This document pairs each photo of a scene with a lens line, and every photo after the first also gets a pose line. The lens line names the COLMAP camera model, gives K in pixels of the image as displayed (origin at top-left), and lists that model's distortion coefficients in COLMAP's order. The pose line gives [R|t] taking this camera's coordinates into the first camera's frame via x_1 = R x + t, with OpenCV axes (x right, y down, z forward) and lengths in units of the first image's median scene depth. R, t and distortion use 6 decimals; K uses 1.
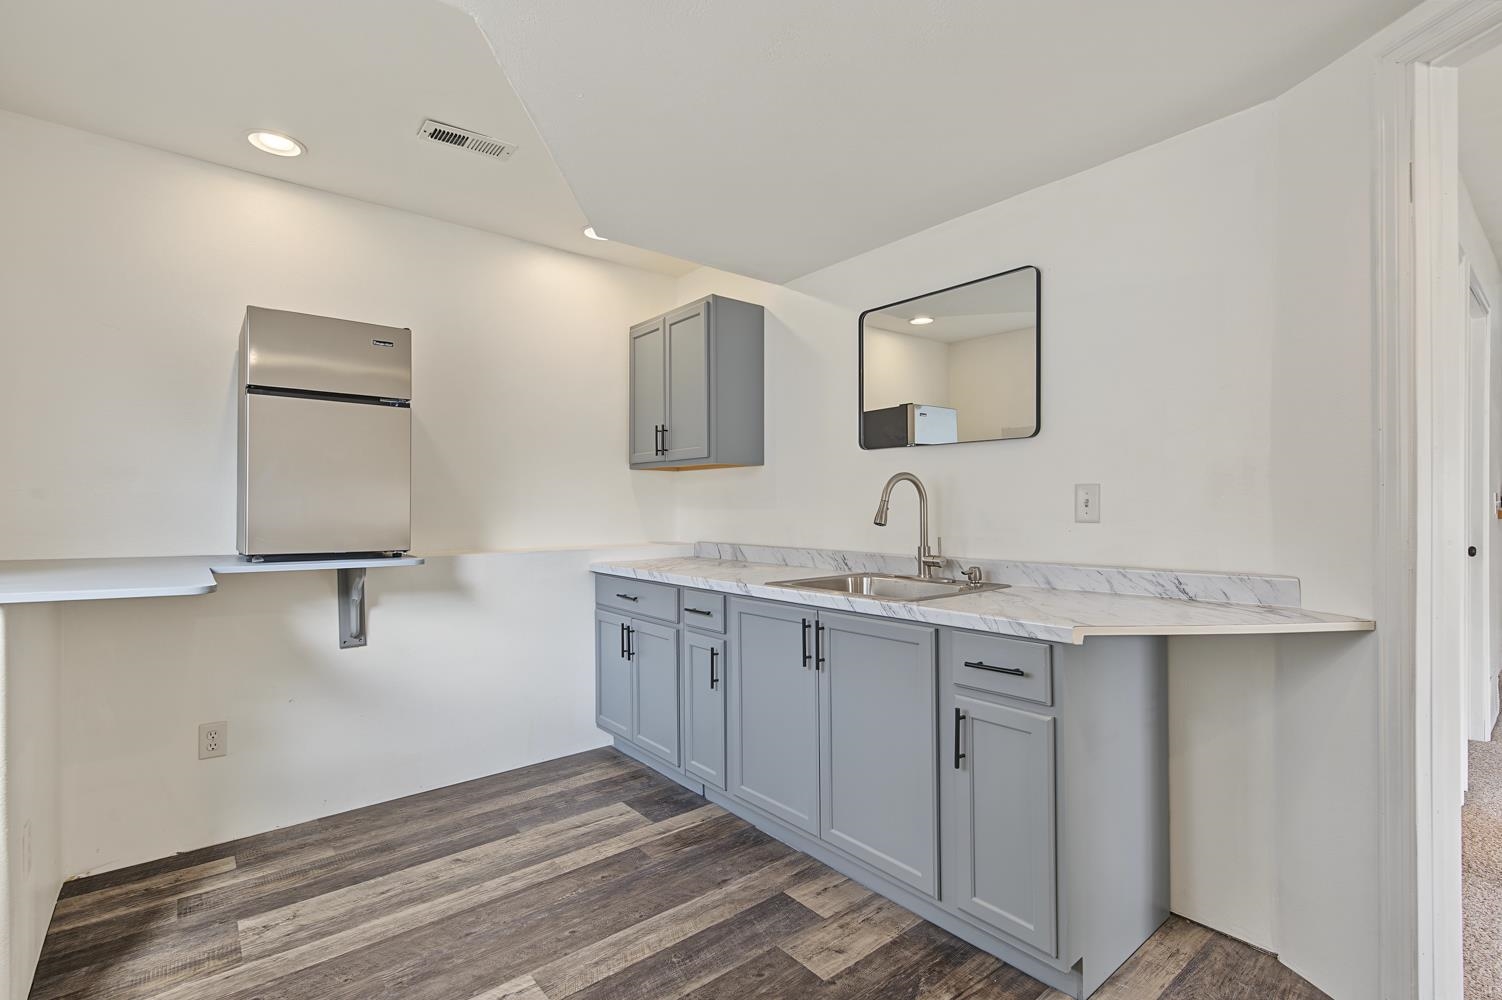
lens RADIAL K [[696.5, 0, 751.0], [0, 696.5, 500.0], [0, 0, 1]] dist [-0.002589, -0.000169]
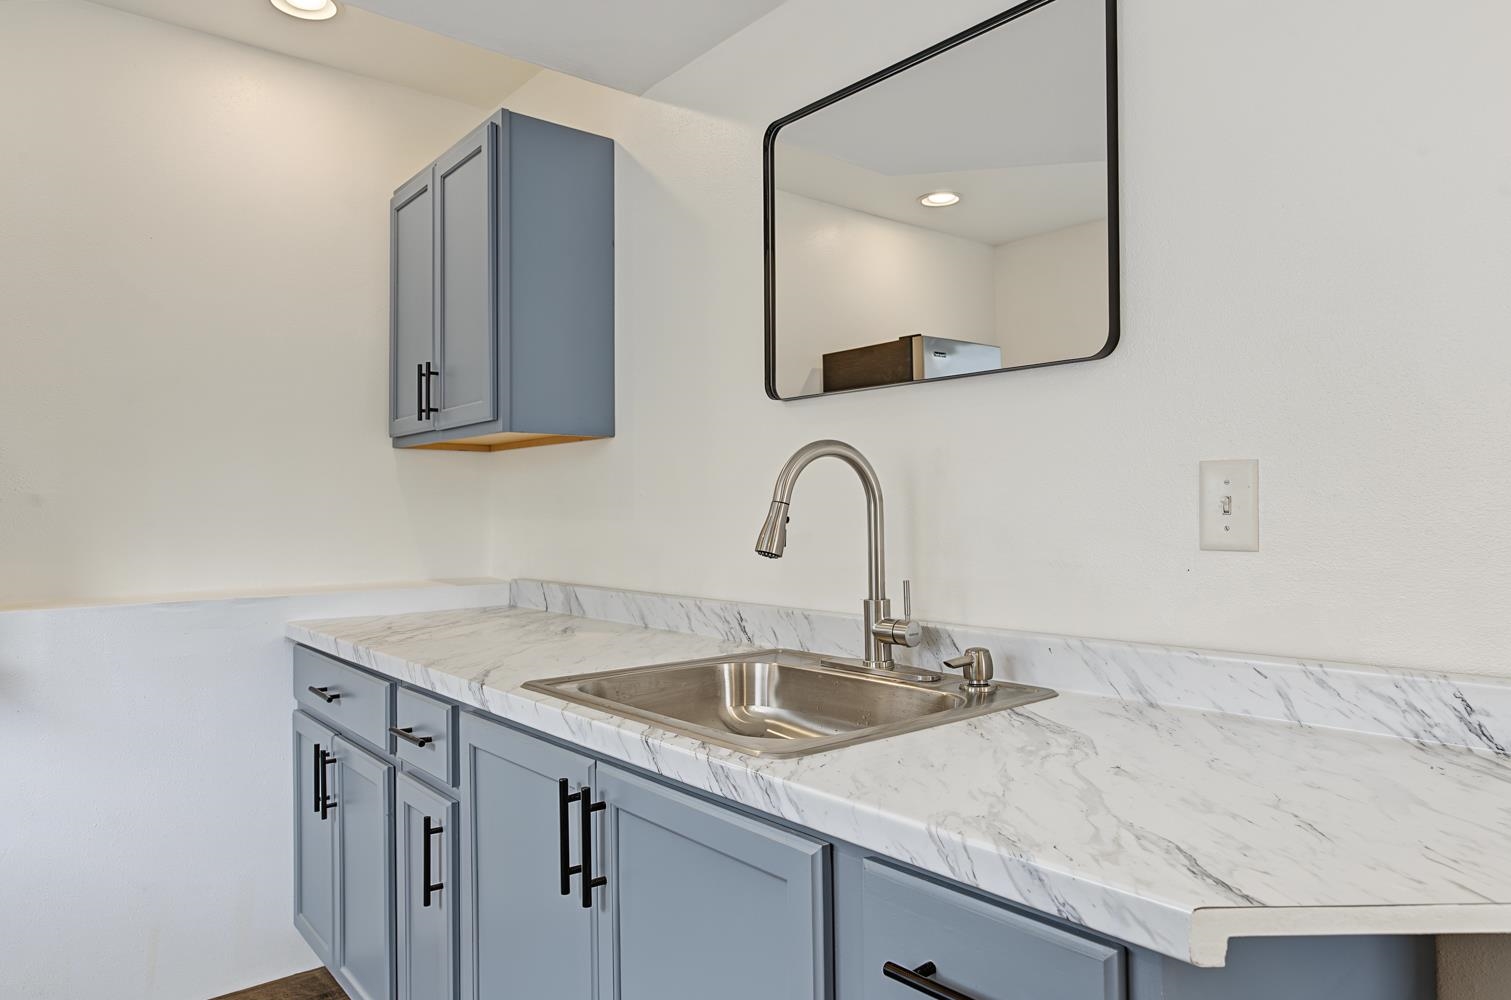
lens RADIAL K [[948.2, 0, 755.5], [0, 948.2, 500.0], [0, 0, 1]] dist [-0.024217, -0.000494]
pose [[0.999962, -0.006208, -0.006076, 0.170888], [0.006187, 0.999975, -0.003475, 0.001989], [0.006097, 0.003437, 0.999976, 0.365426]]
